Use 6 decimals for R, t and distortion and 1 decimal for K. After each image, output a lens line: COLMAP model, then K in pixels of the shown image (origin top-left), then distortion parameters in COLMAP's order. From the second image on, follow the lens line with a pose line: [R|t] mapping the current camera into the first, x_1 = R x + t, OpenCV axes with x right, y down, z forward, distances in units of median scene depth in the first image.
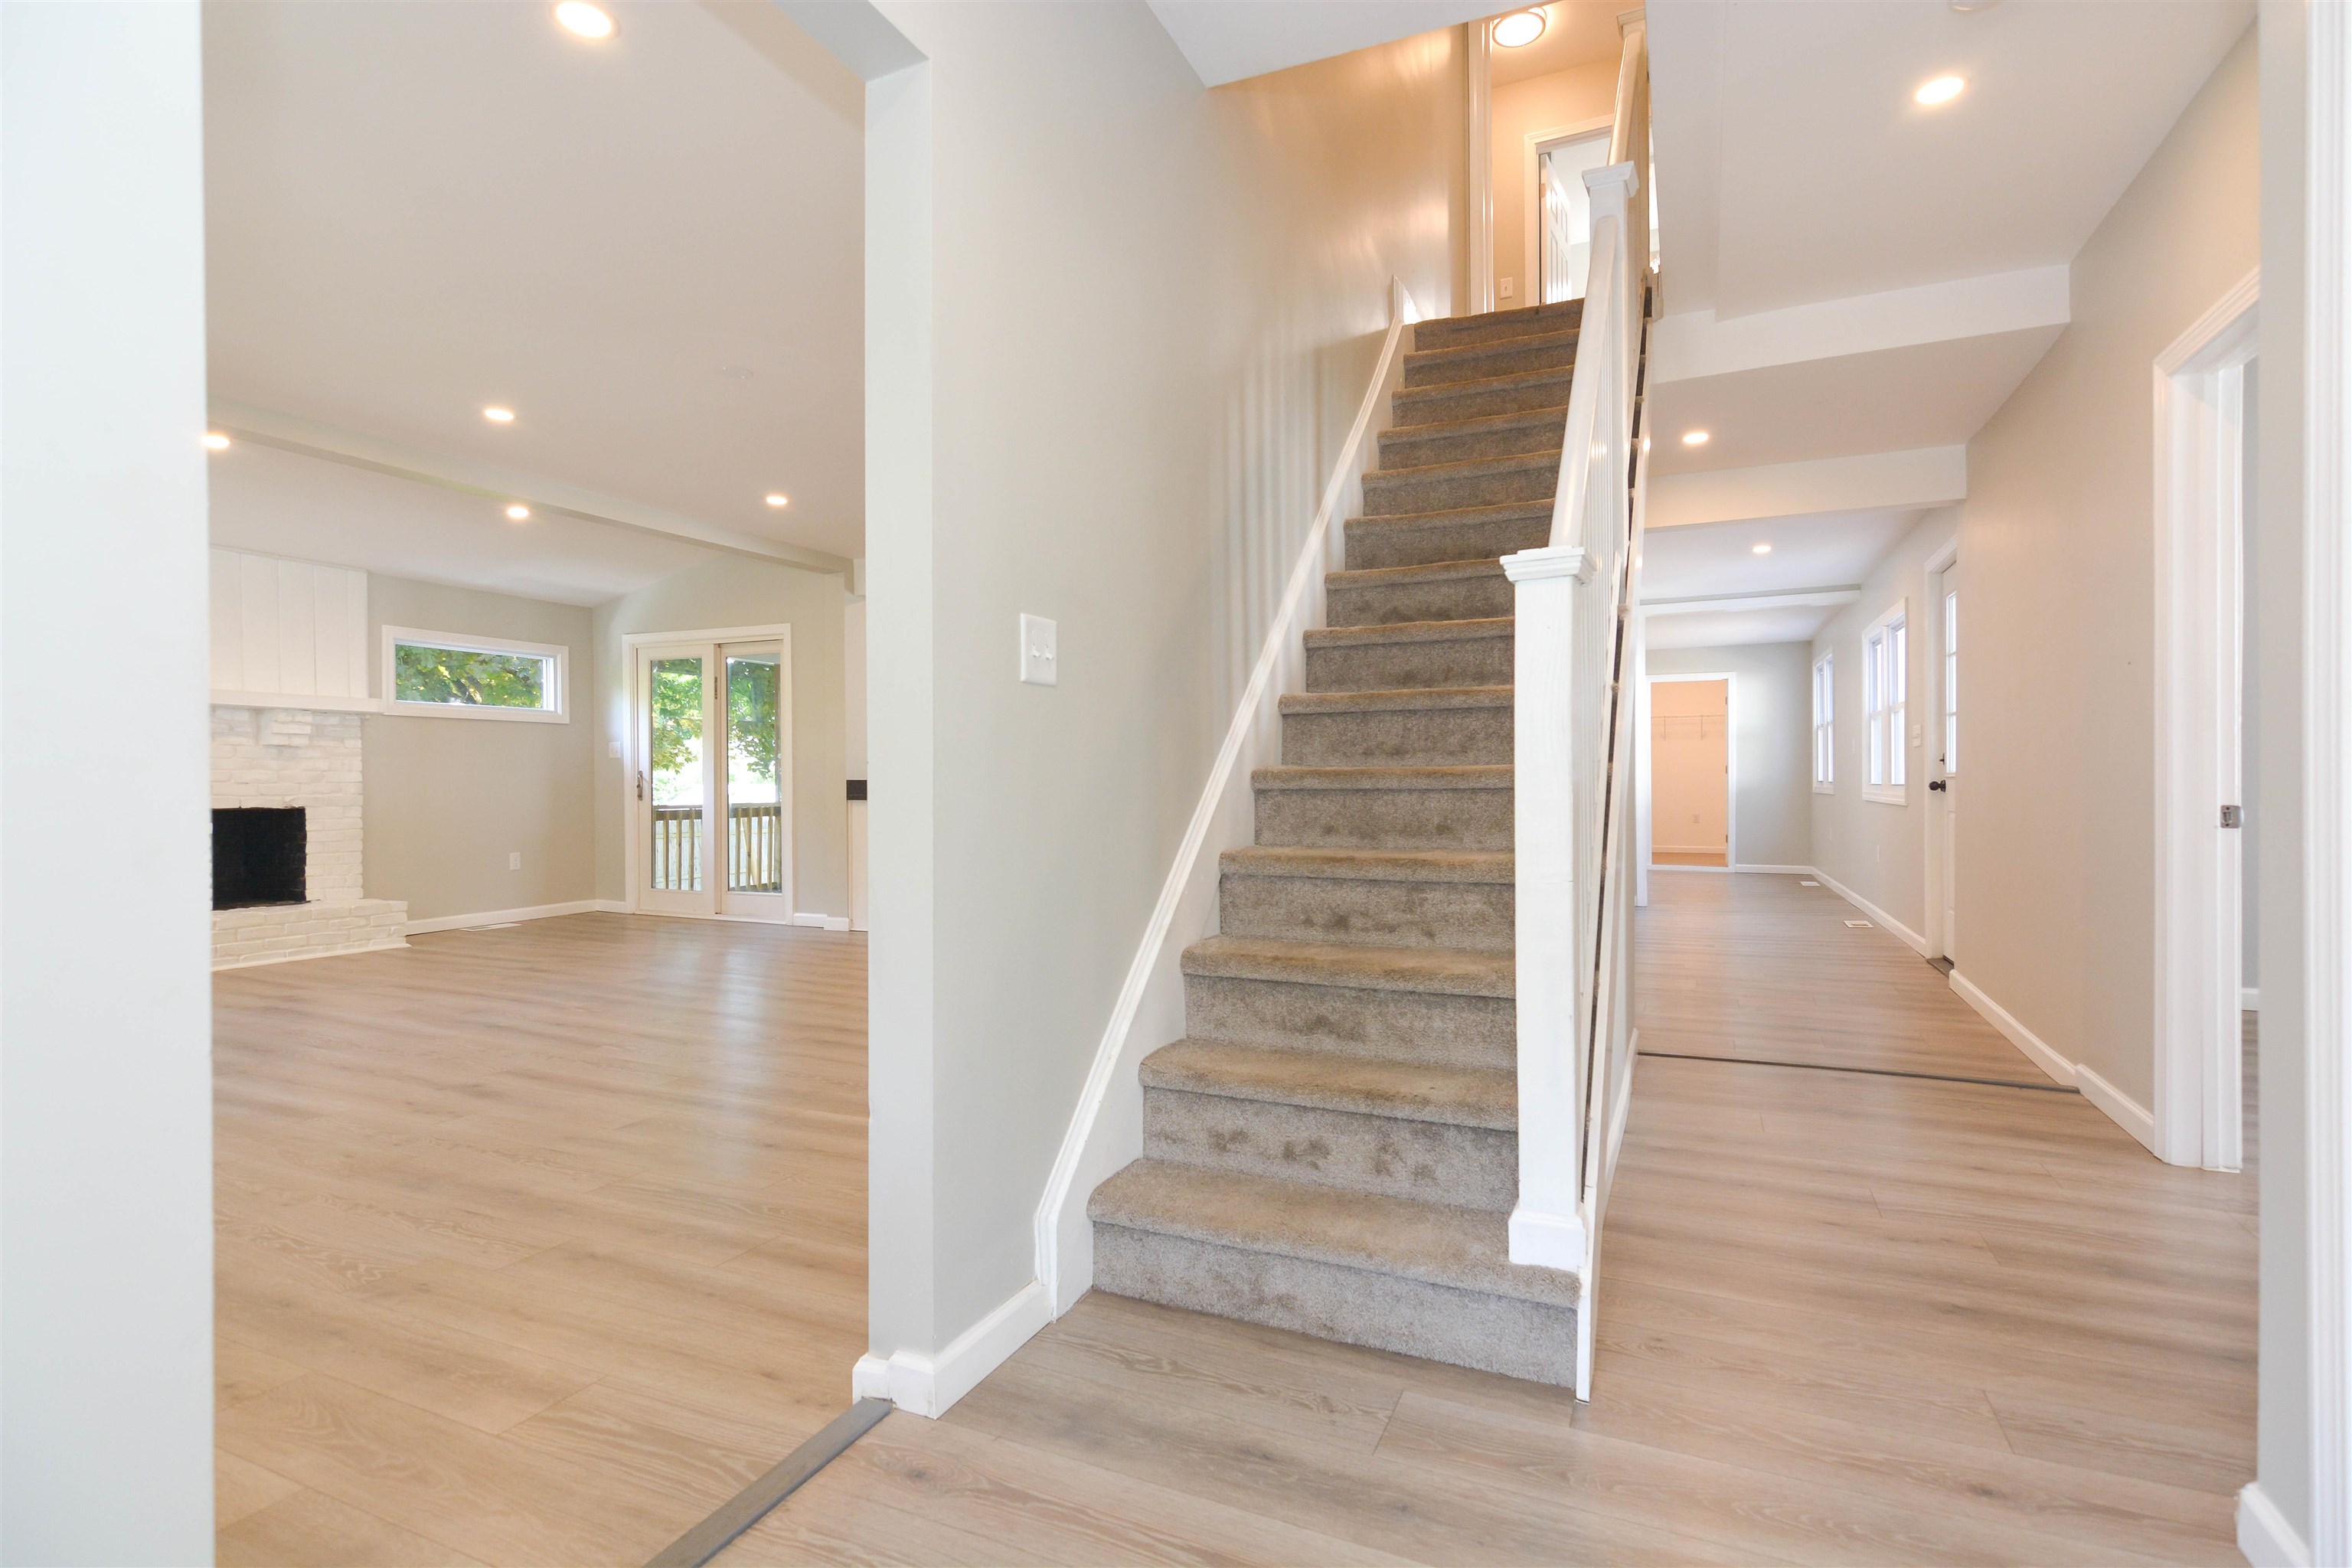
lens RADIAL K [[1138.4, 0, 1183.8], [0, 1138.4, 789.9], [0, 0, 1]] dist [0.002712, 0.000049]
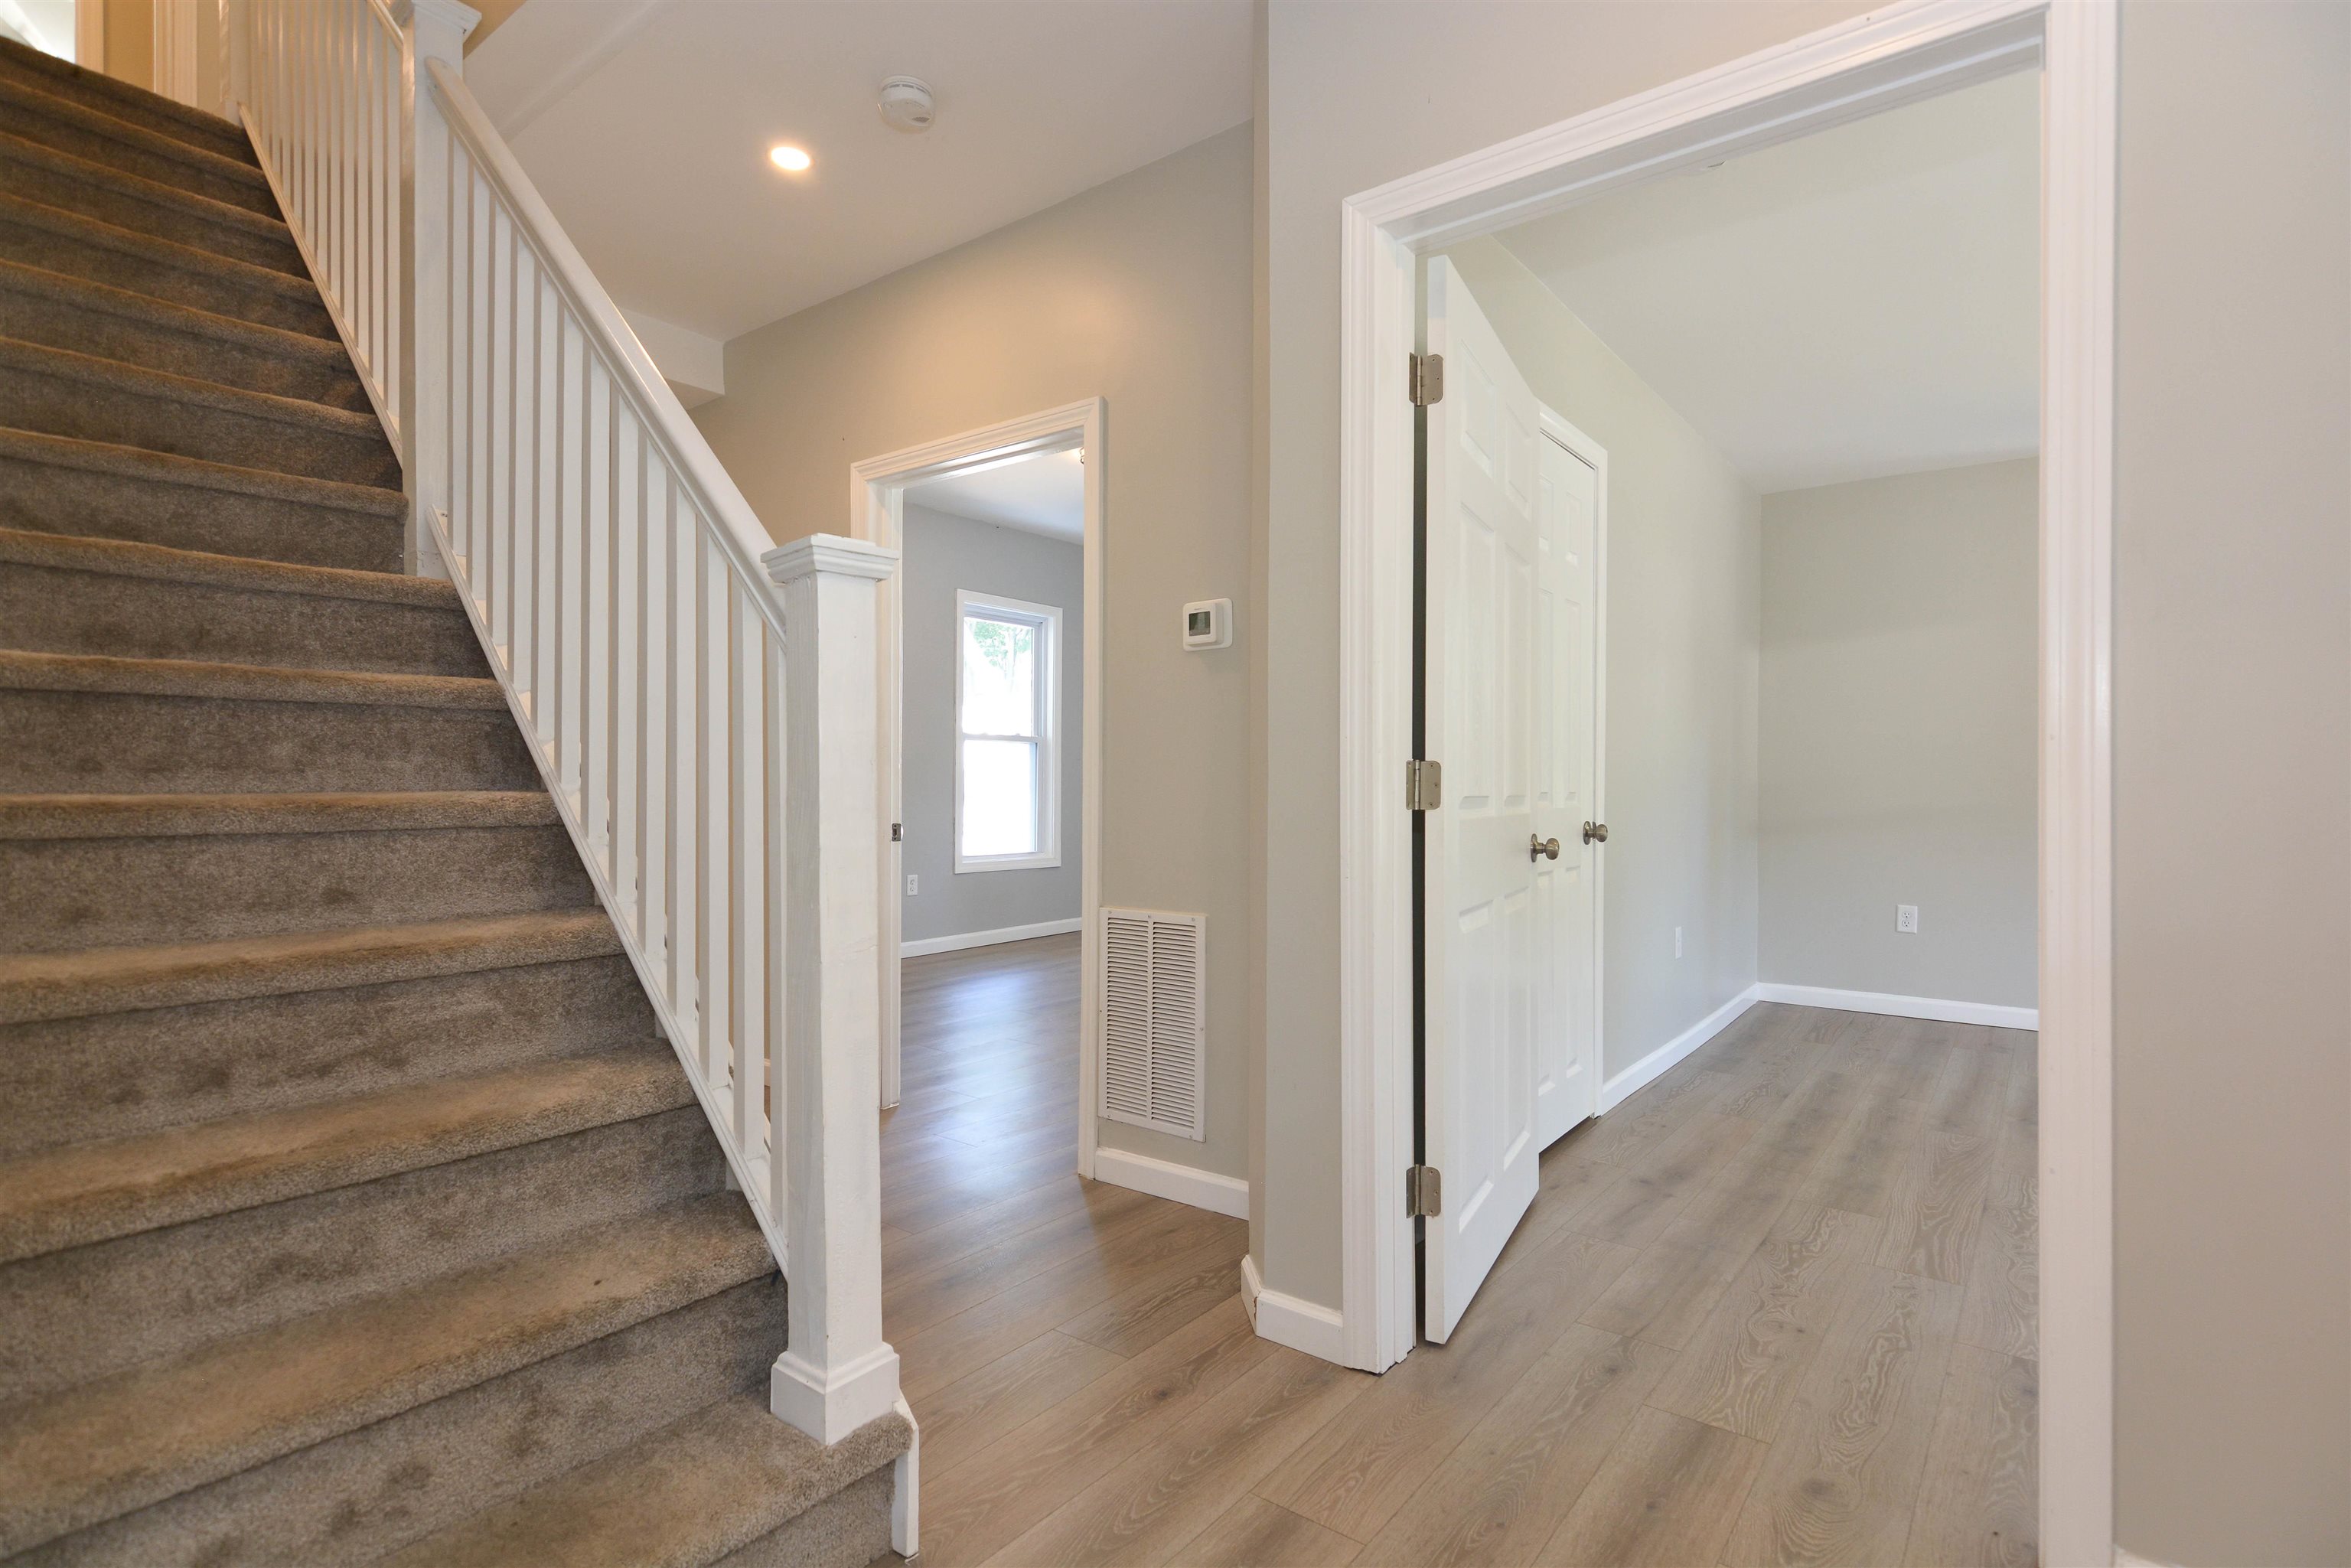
lens RADIAL K [[1137.9, 0, 1183.3], [0, 1137.9, 789.9], [0, 0, 1]] dist [0.002712, 0.000049]
pose [[0.221540, 0.002127, 0.975149, -0.301808], [0.003967, 0.999987, -0.003082, -0.021234], [-0.975143, 0.004551, 0.221528, 0.428962]]
